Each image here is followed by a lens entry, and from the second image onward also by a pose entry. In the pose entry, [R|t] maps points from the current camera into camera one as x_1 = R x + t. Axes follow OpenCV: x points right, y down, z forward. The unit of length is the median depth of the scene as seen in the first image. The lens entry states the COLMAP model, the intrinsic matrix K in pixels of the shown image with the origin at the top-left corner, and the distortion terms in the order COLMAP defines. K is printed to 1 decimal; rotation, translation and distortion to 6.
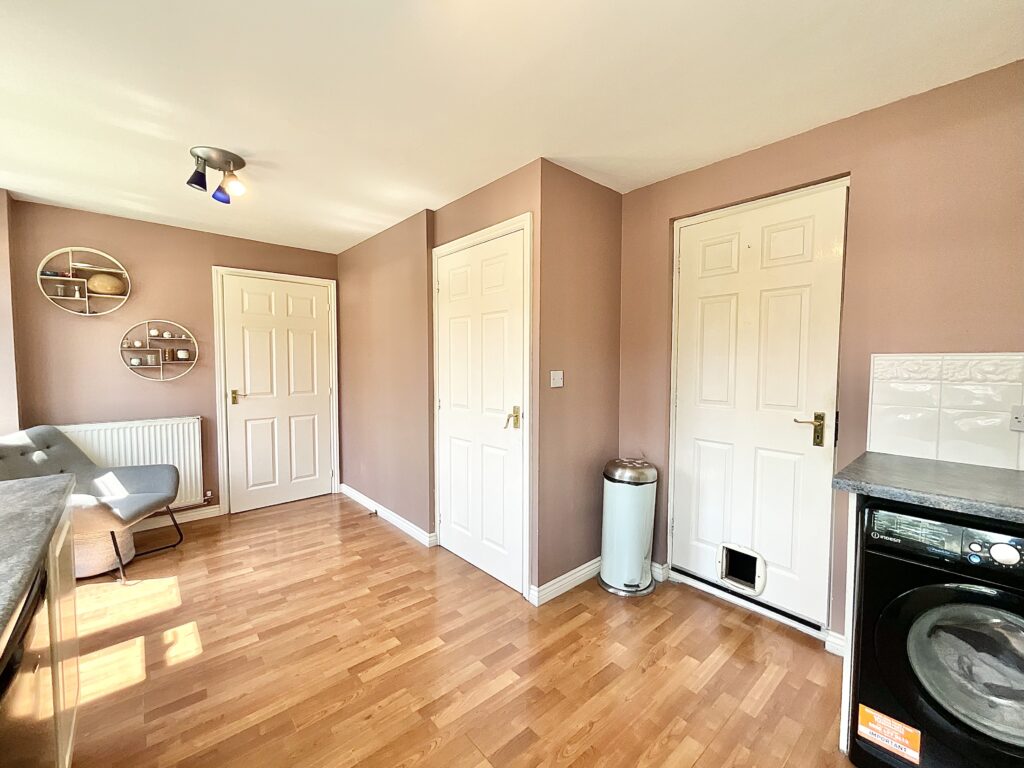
lens RADIAL K [[417.9, 0, 509.8], [0, 417.9, 384.3], [0, 0, 1]] dist [0.001702, 0.000043]
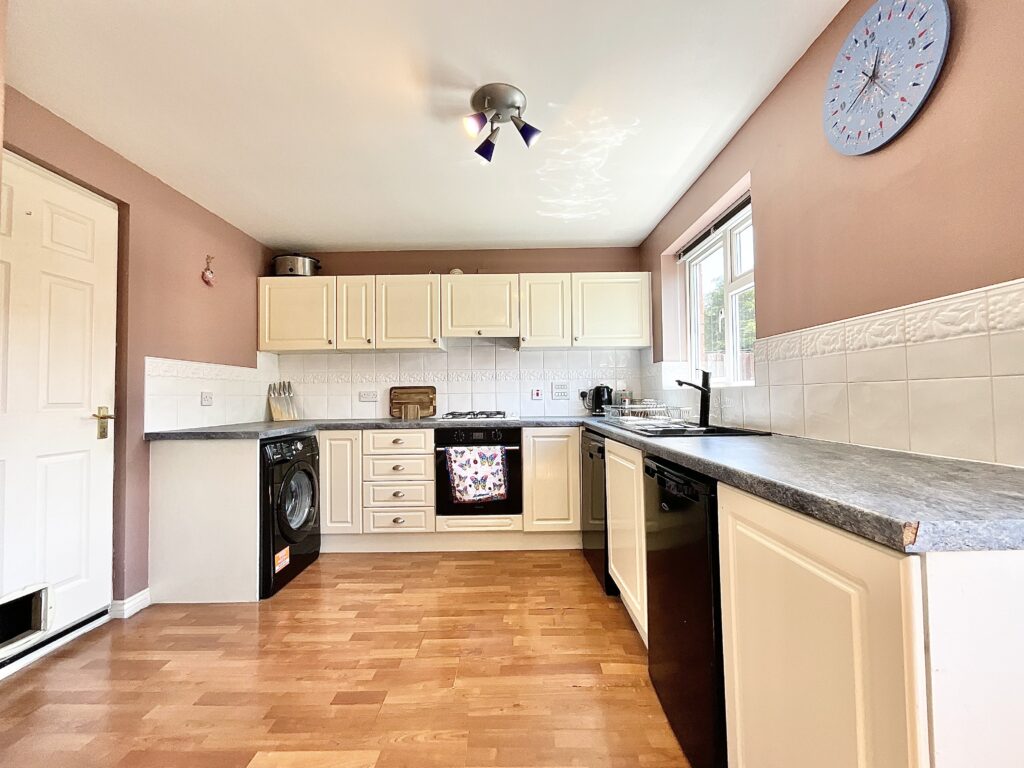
lens RADIAL K [[417.9, 0, 509.8], [0, 417.9, 384.3], [0, 0, 1]] dist [0.001702, 0.000043]
pose [[-0.751860, 0.027206, 0.658761, -0.315752], [0.044084, 0.998987, 0.009058, 0.019172], [-0.657847, 0.035851, -0.752298, 0.472007]]
